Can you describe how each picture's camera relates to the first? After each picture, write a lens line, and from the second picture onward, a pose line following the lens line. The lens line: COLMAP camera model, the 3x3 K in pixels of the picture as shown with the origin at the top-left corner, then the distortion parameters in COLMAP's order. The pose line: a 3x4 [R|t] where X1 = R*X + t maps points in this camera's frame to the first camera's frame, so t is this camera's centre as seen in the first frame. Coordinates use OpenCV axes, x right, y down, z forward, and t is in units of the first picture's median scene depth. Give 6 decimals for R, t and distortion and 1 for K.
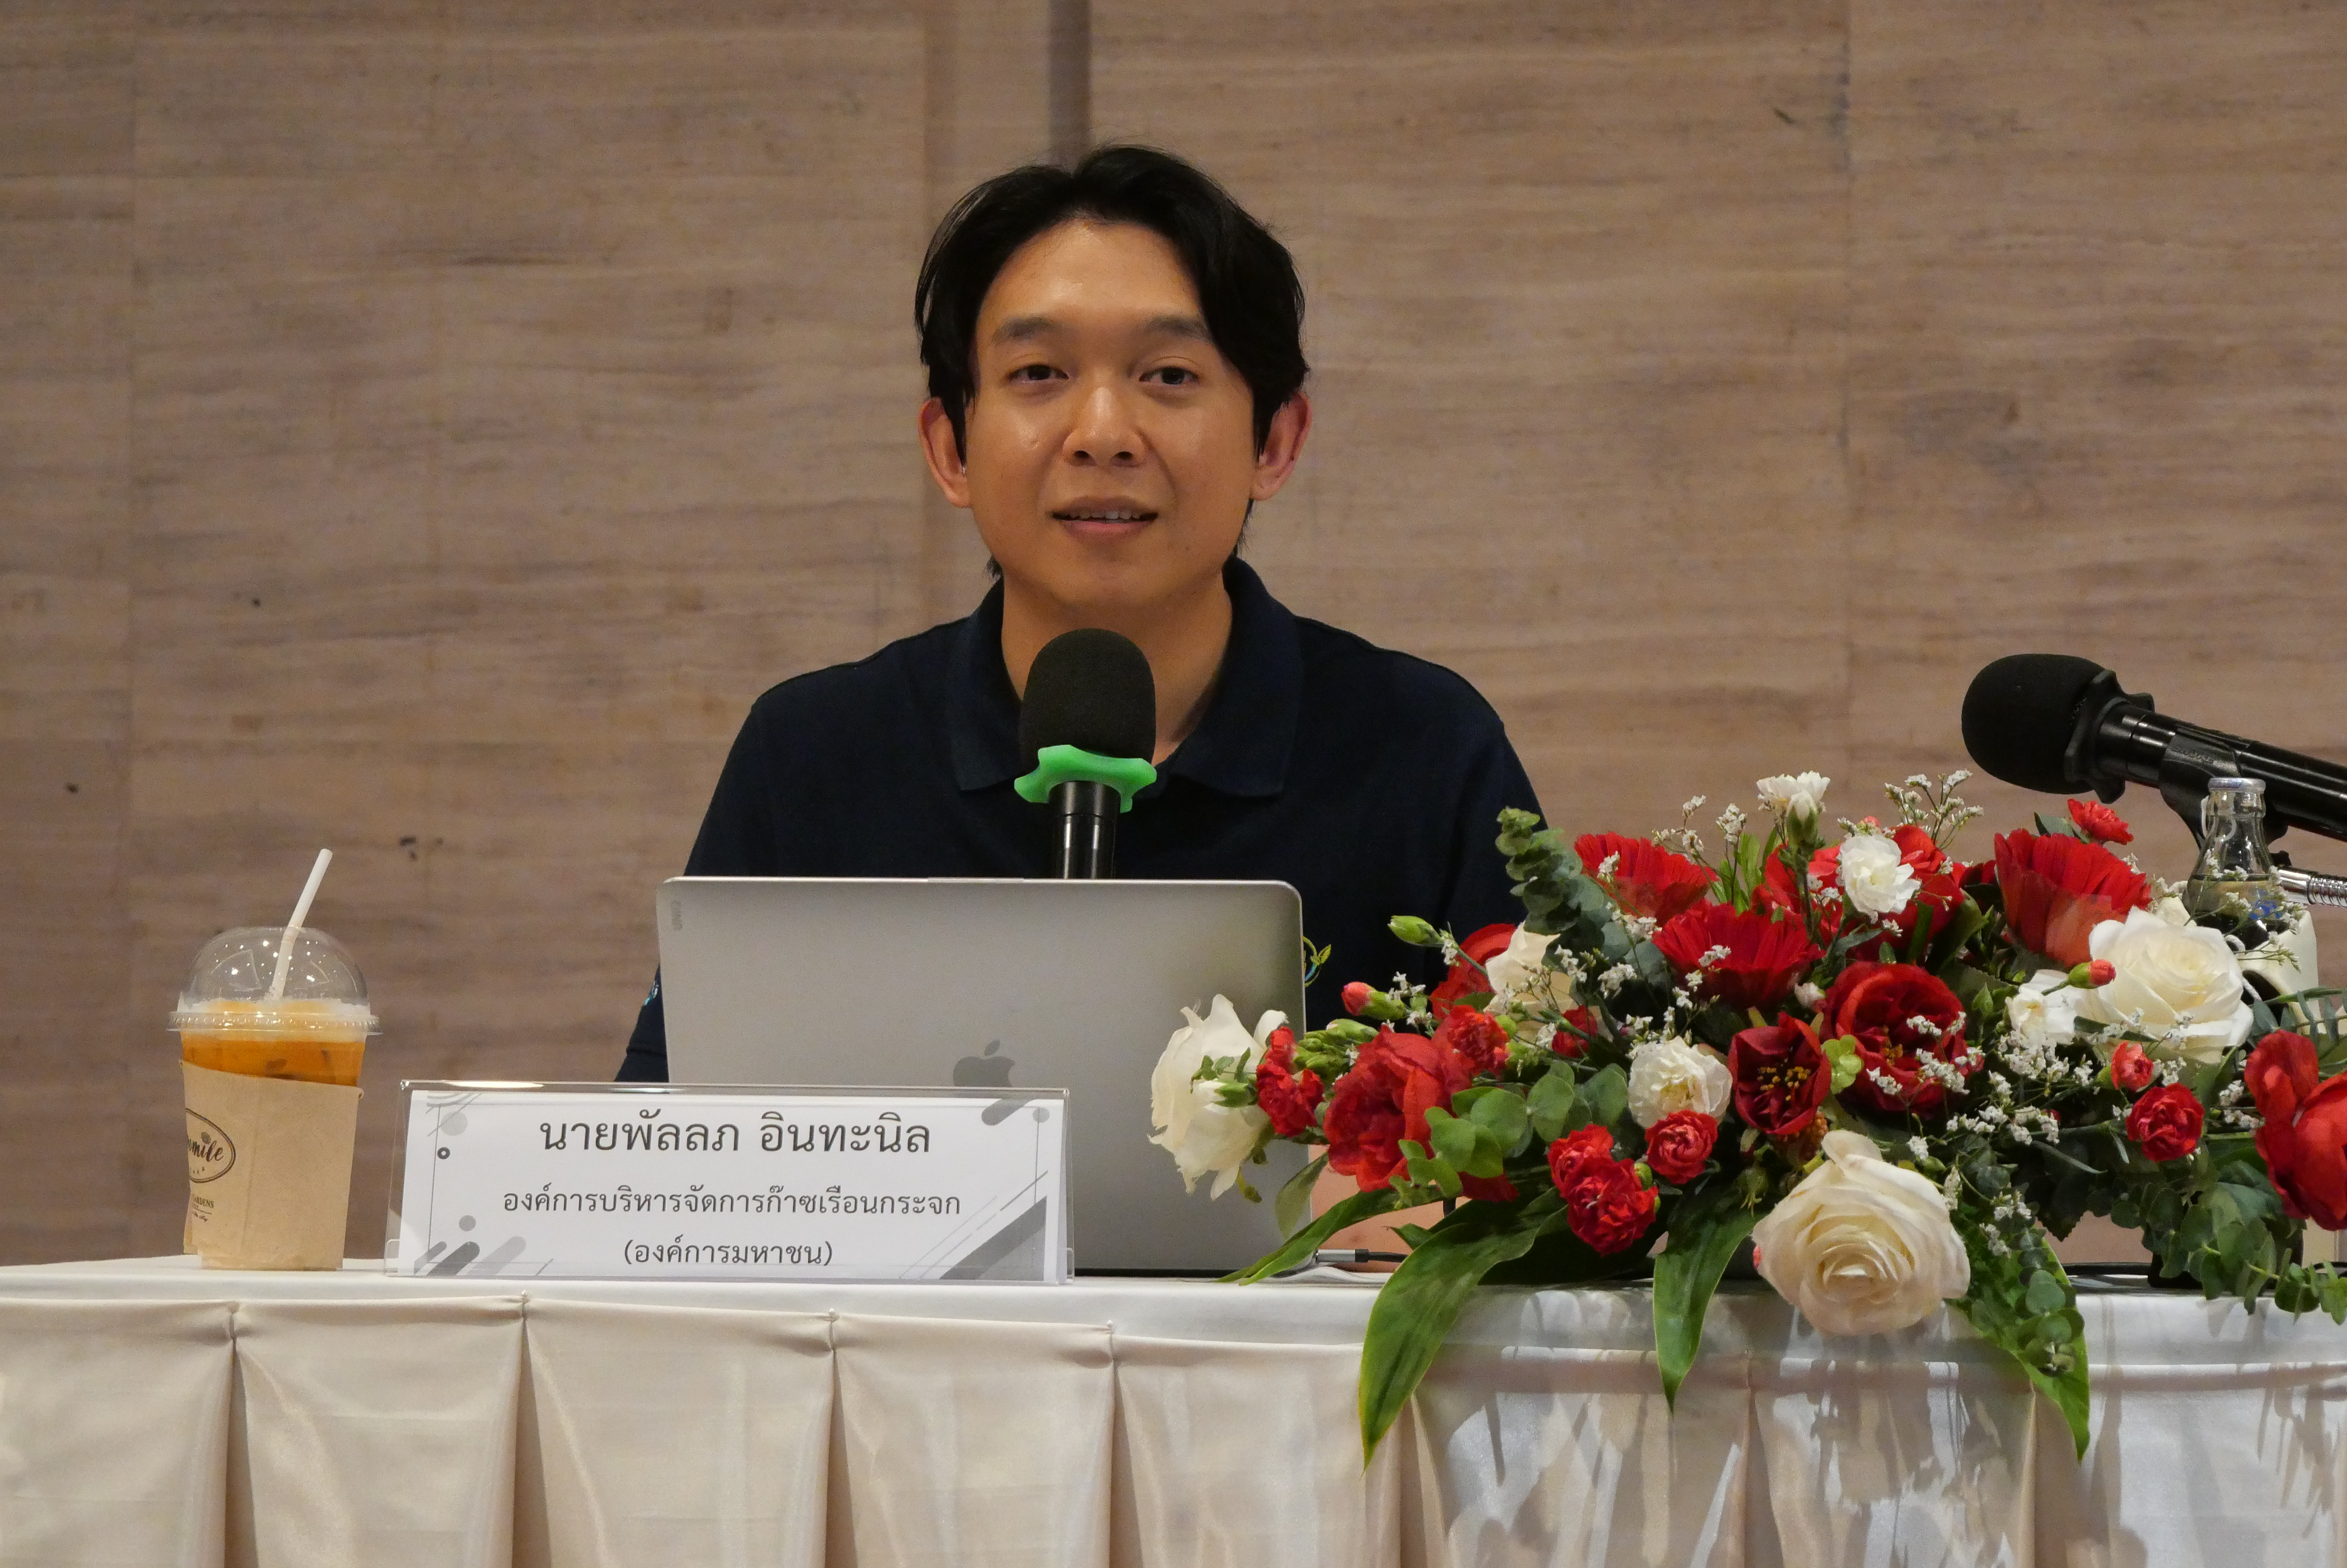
lens RADIAL K [[7689.4, 0, 1173.5], [0, 7689.4, 784.0], [0, 0, 1]] dist [-0.046431, 1.735616]
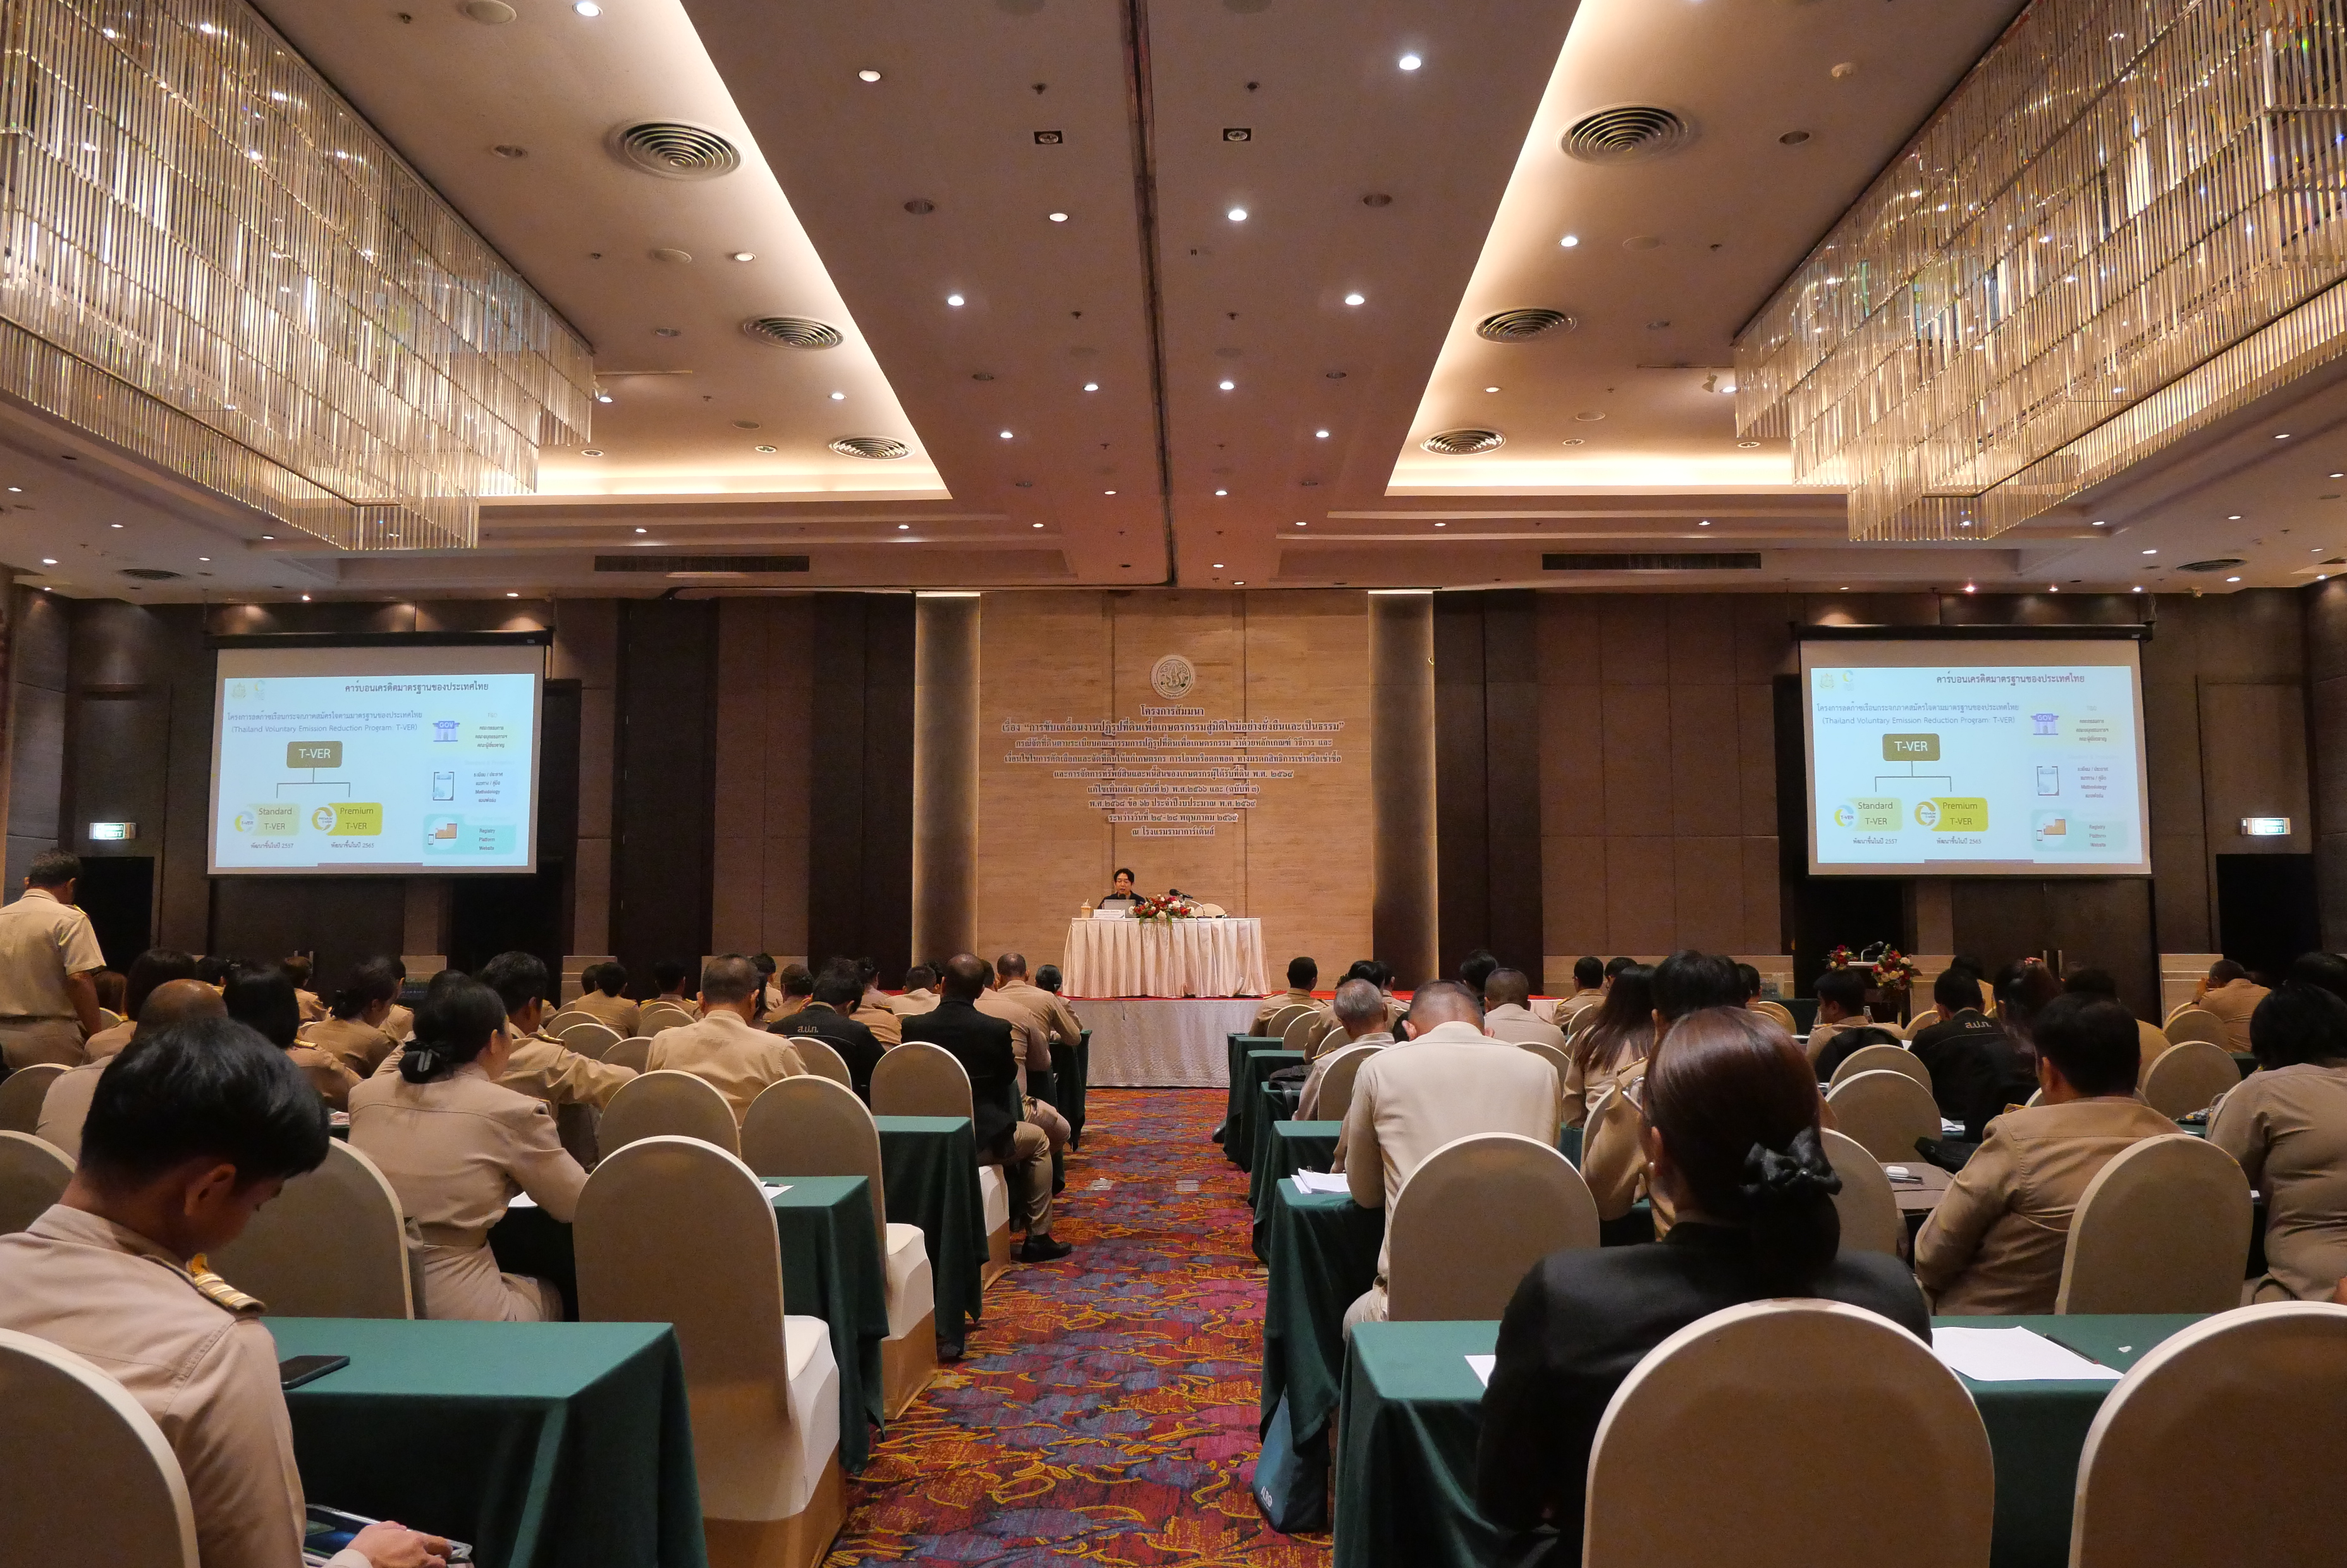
lens RADIAL K [[1643.6, 0, 1173.5], [0, 1643.6, 784.0], [0, 0, 1]] dist [0.000012, -0.000015]
pose [[0.998491, 0.001678, 0.054882, -0.130430], [0.002795, 0.996683, -0.081329, 0.064500], [-0.054836, 0.081359, 0.995175, -3.575766]]
